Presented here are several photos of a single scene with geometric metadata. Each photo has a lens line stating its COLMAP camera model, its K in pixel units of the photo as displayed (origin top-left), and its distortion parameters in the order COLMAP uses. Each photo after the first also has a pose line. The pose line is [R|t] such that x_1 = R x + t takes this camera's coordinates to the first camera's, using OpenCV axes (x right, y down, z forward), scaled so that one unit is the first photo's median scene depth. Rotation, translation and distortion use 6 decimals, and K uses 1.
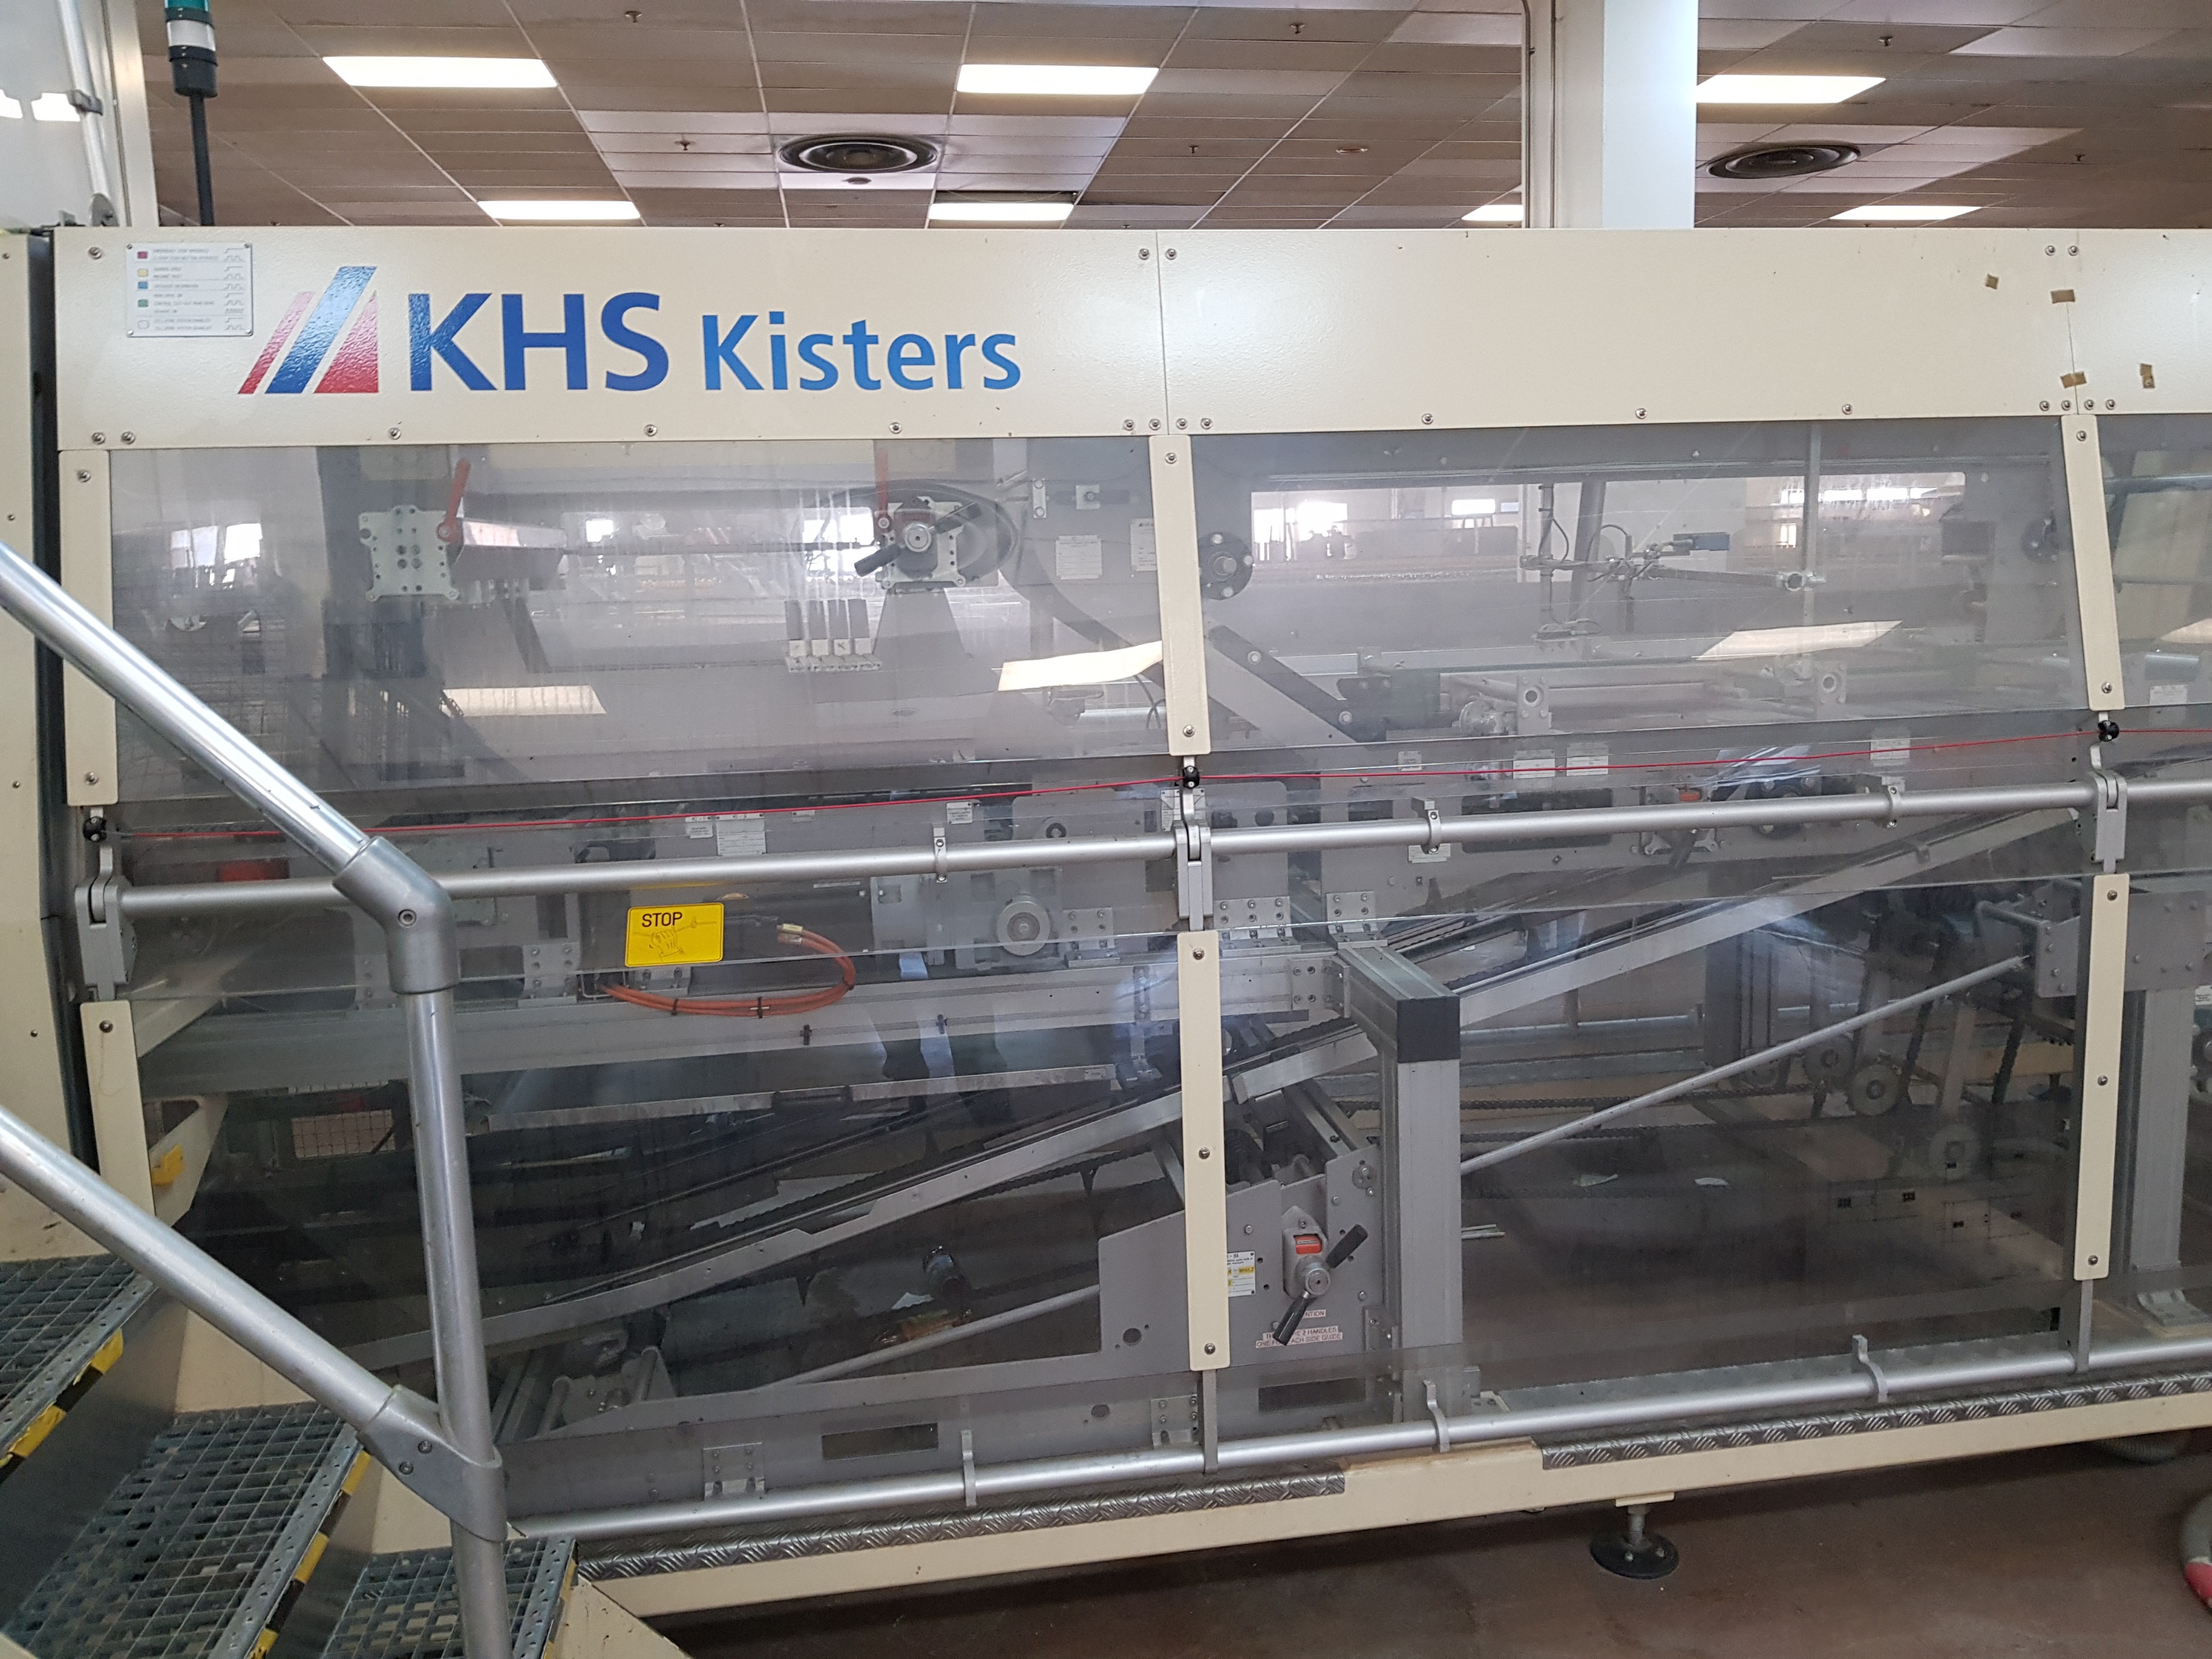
lens RADIAL K [[1660.1, 0, 1092.7], [0, 1660.1, 796.3], [0, 0, 1]] dist [0.068055, -0.096960]
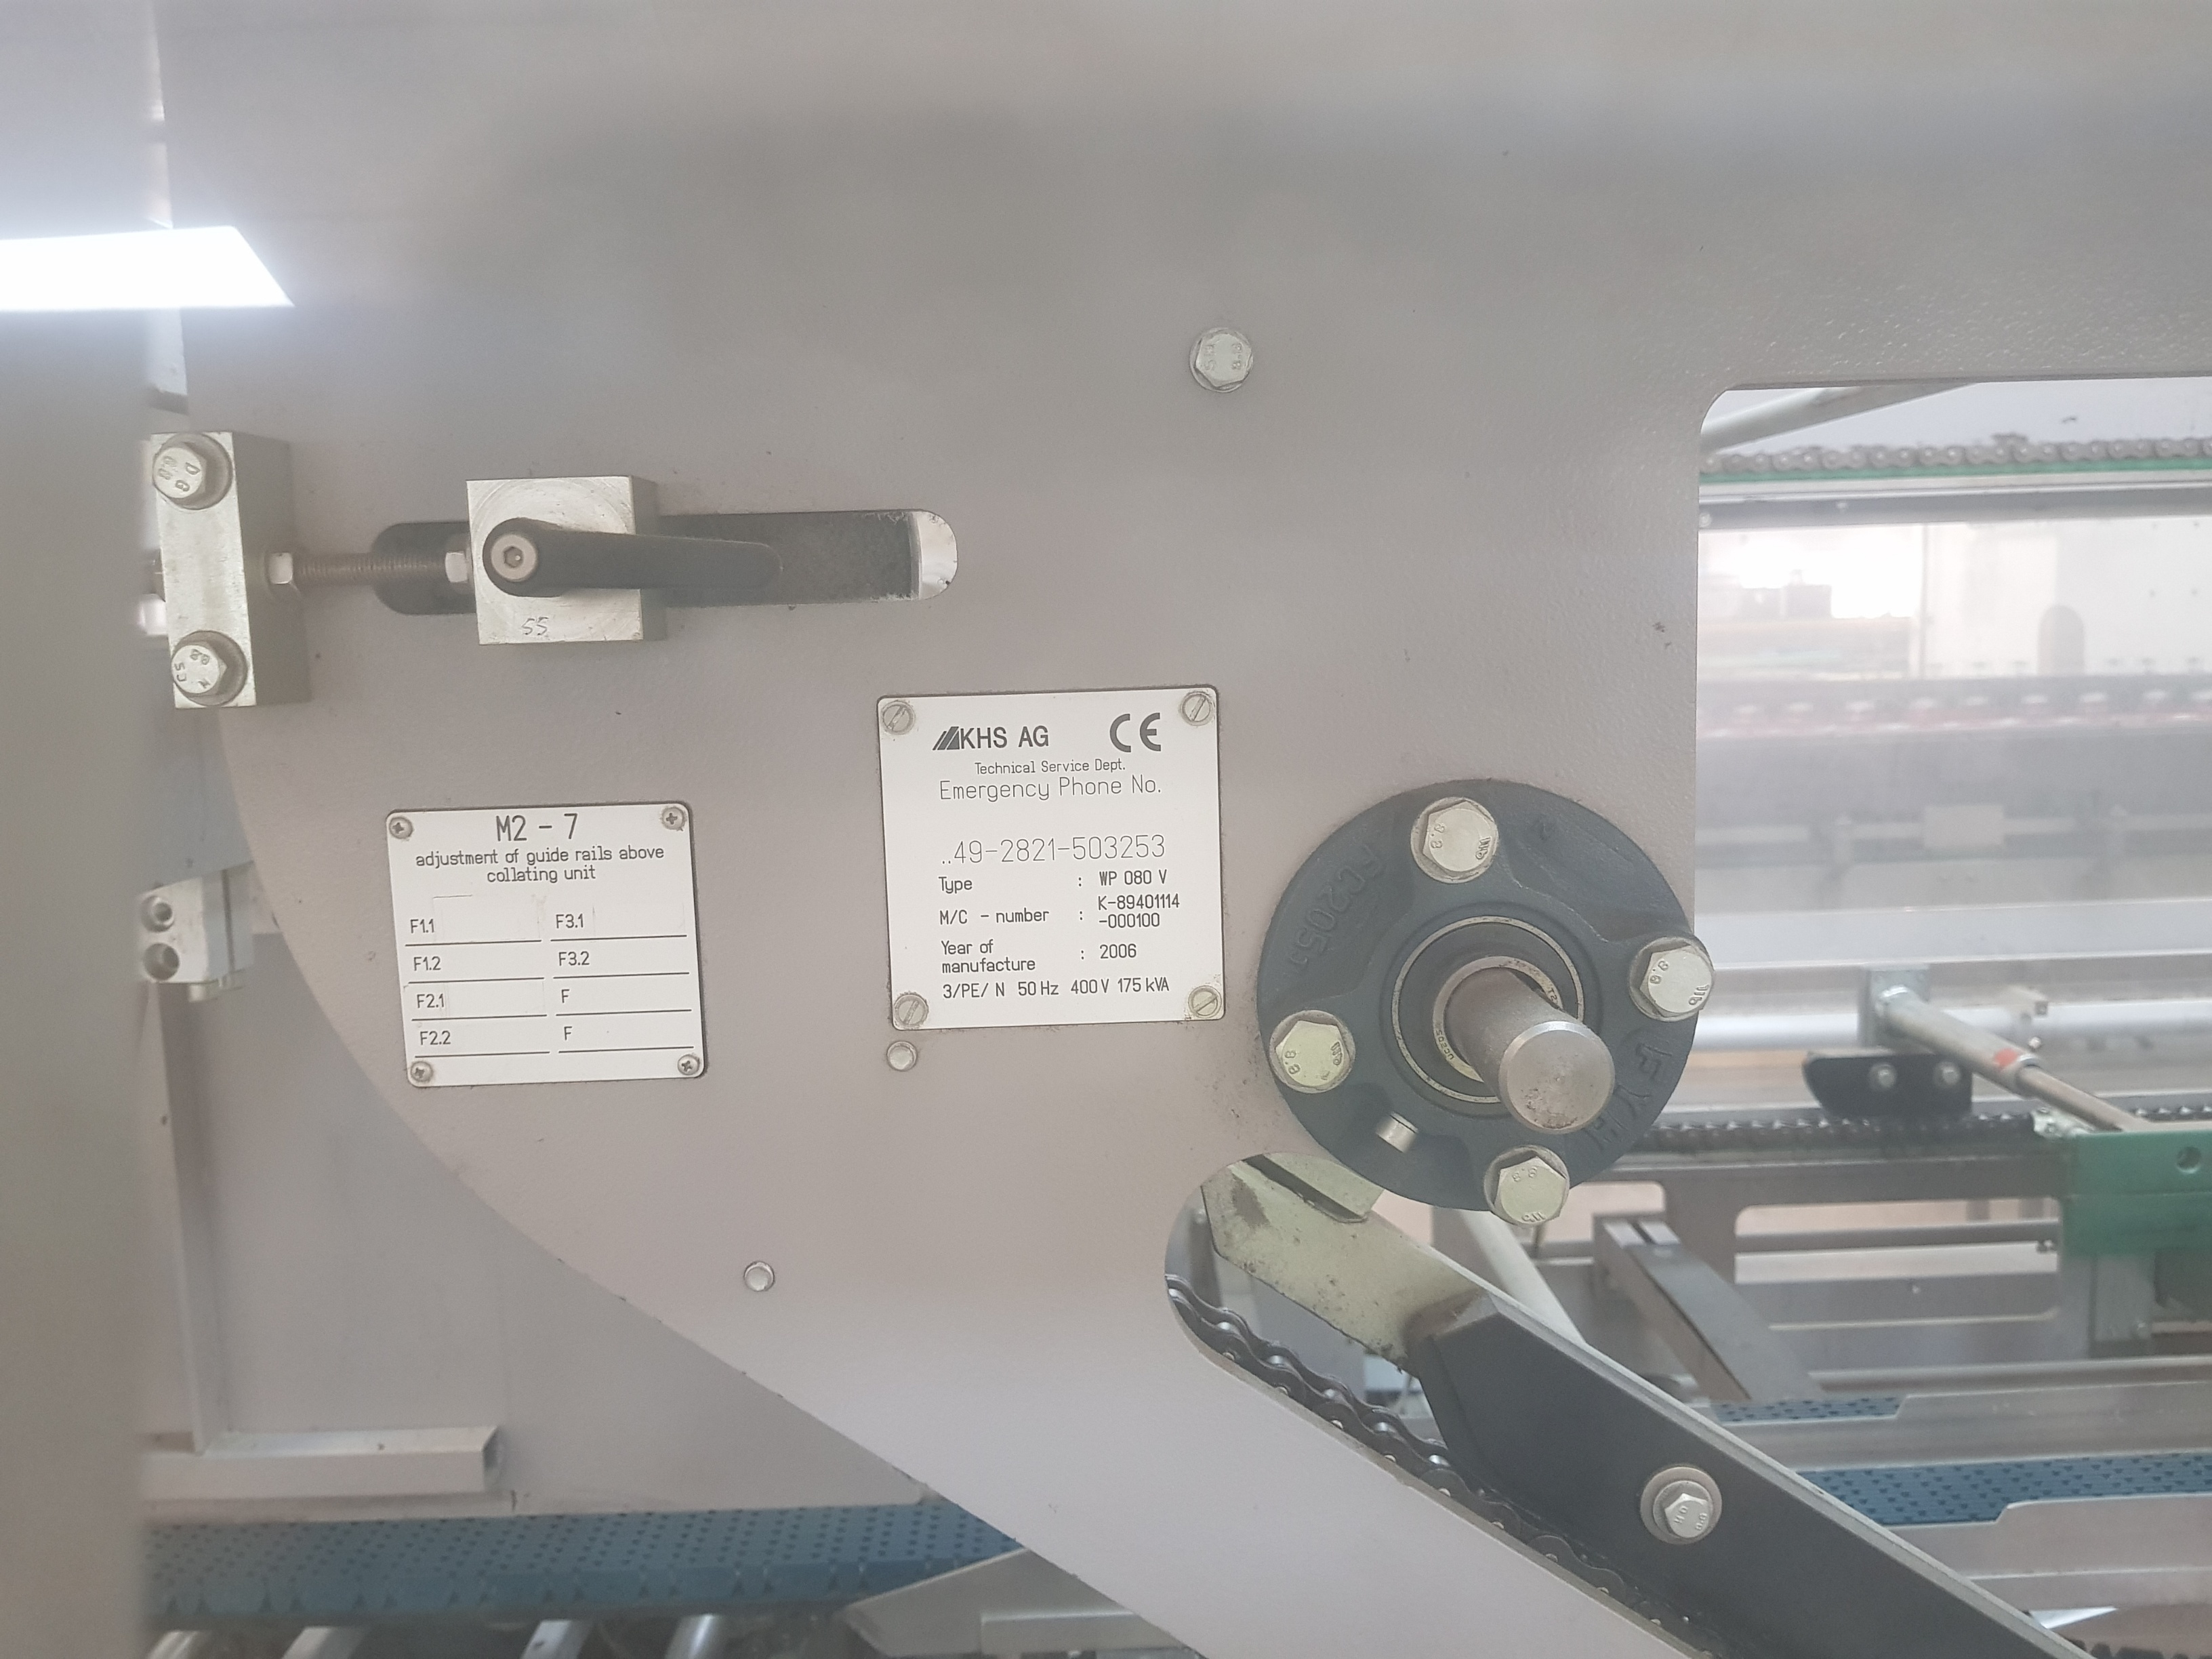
lens RADIAL K [[1693.4, 0, 1110.1], [0, 1693.4, 862.6], [0, 0, 1]] dist [0.120007, -0.167544]
pose [[0.990483, 0.016474, -0.136648, 0.069890], [-0.018037, 0.999785, -0.010210, -0.162340], [0.136450, 0.012577, 0.990567, 0.911877]]
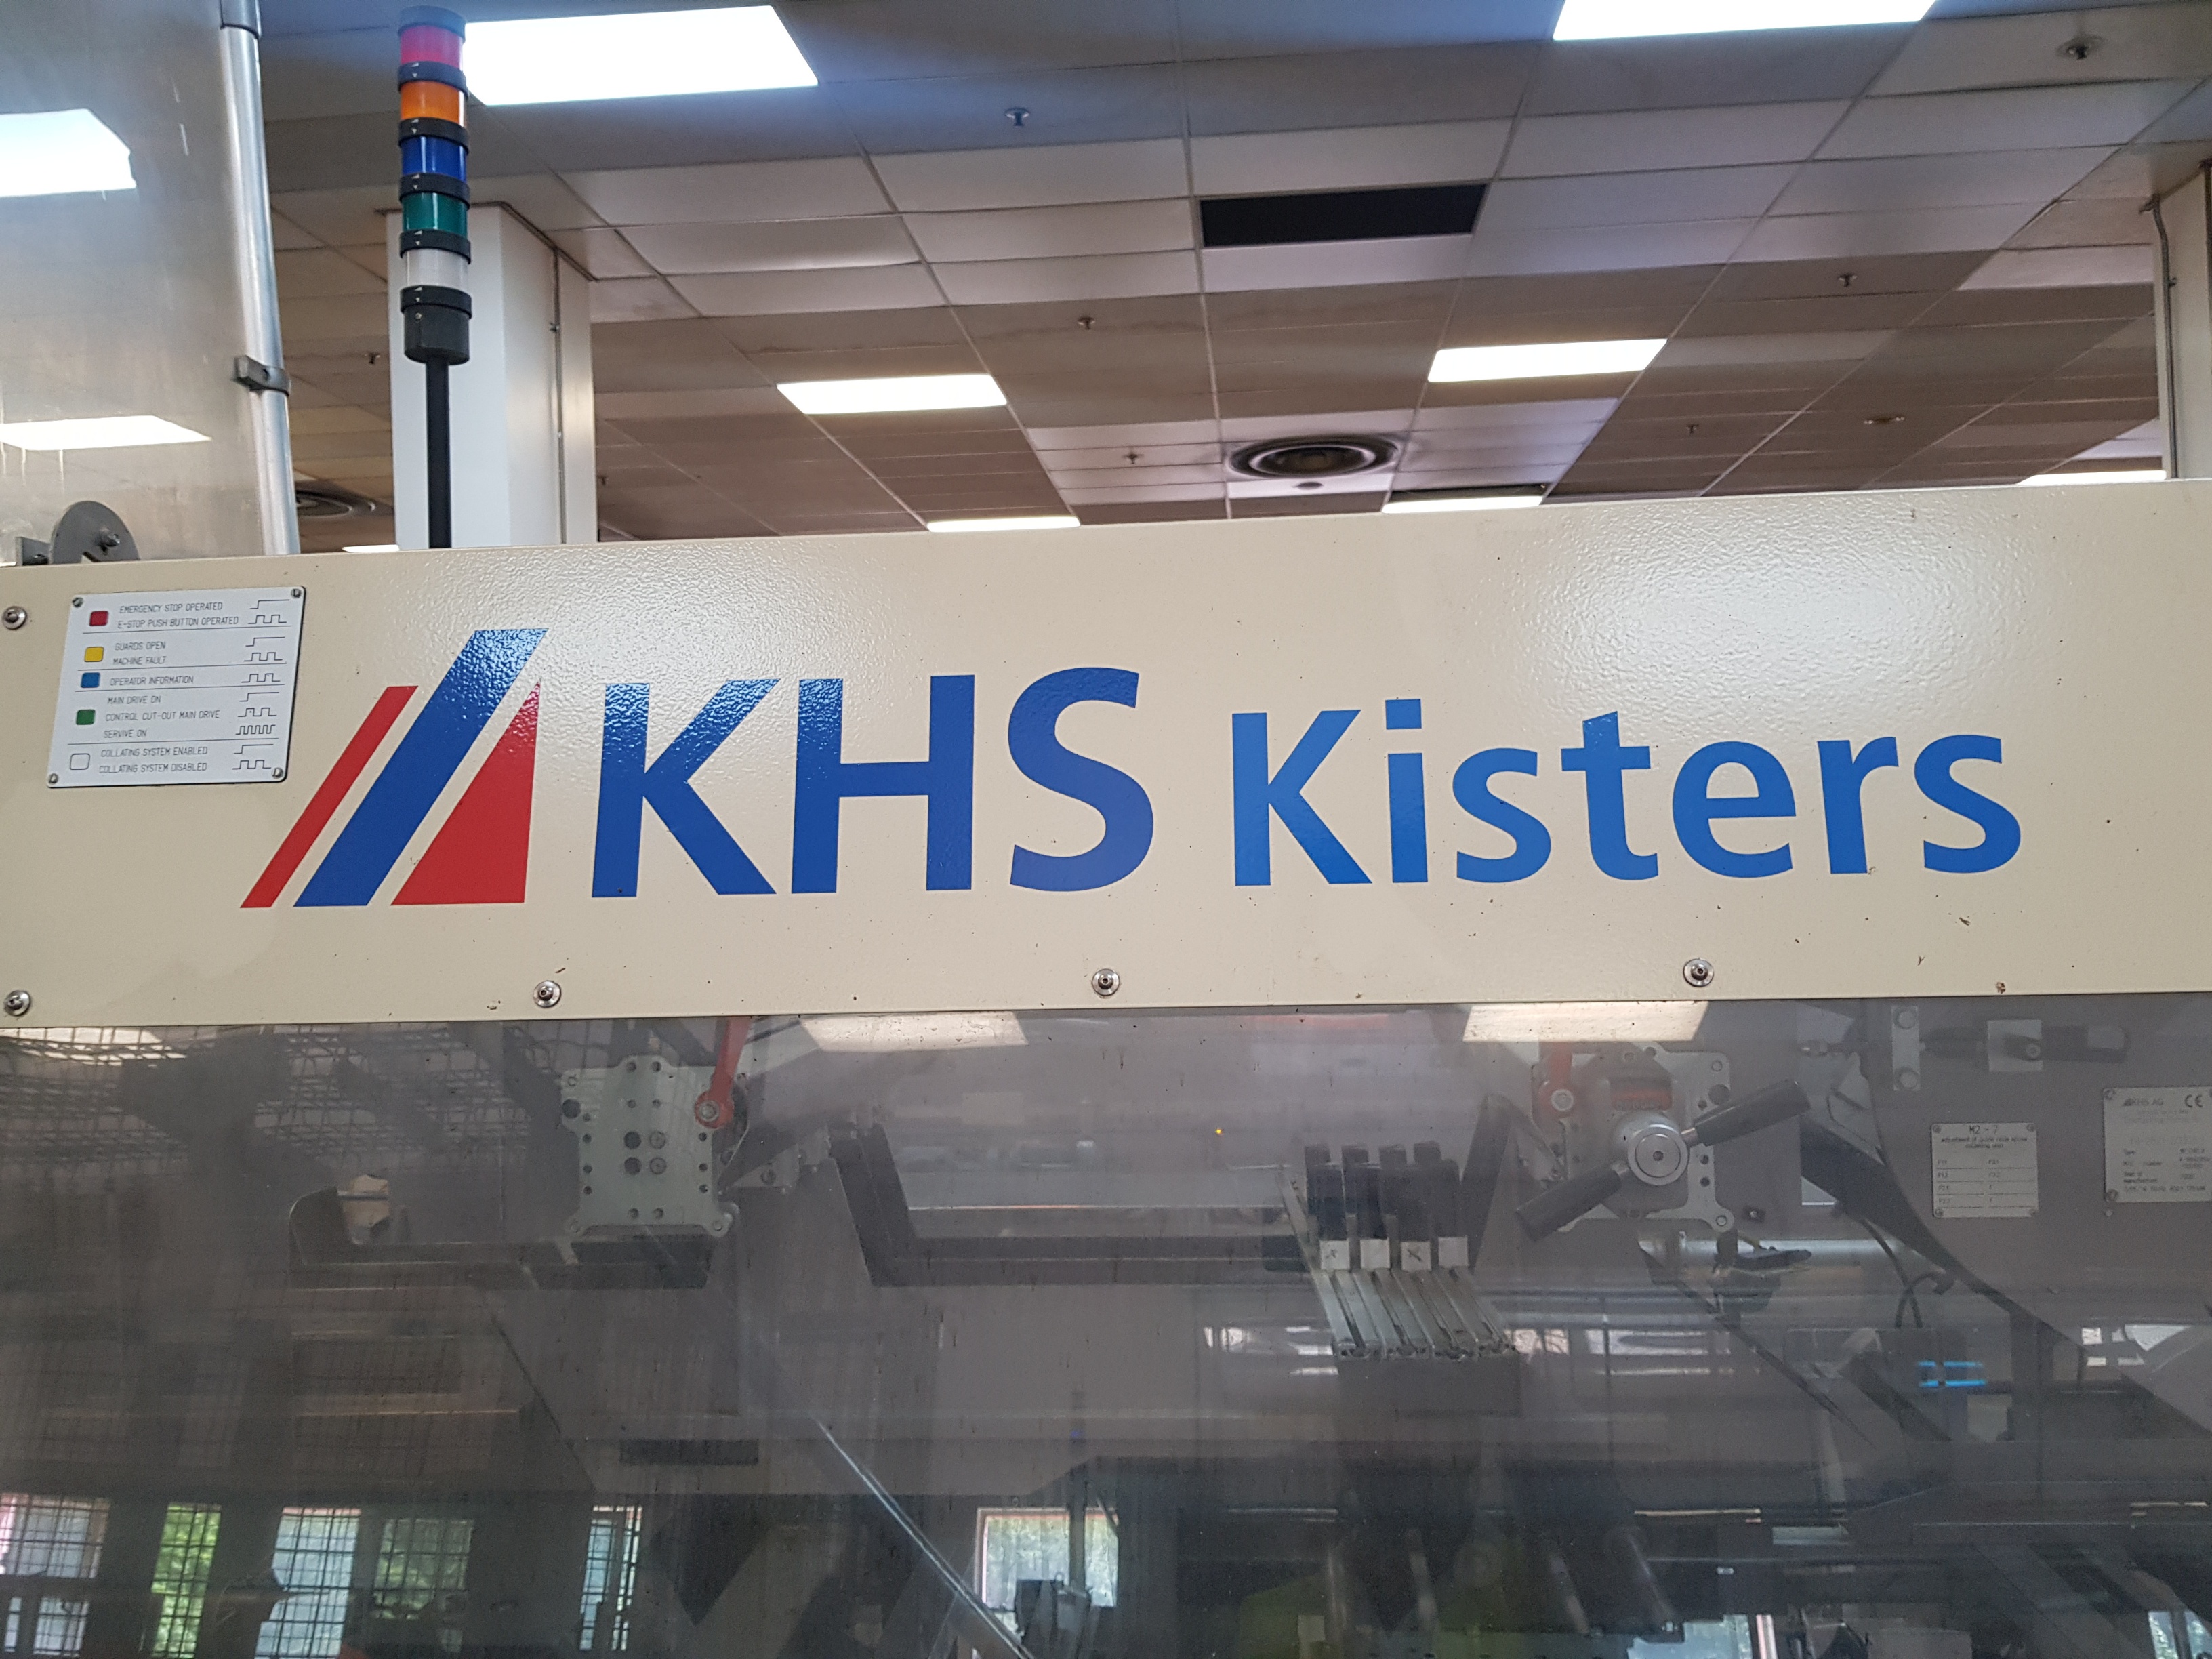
lens RADIAL K [[1693.4, 0, 1110.1], [0, 1693.4, 862.6], [0, 0, 1]] dist [0.120007, -0.167544]
pose [[0.971891, 0.005205, -0.235372, -0.141540], [-0.037329, 0.990516, -0.132231, -0.167514], [0.232451, 0.137300, 0.962868, 0.506741]]
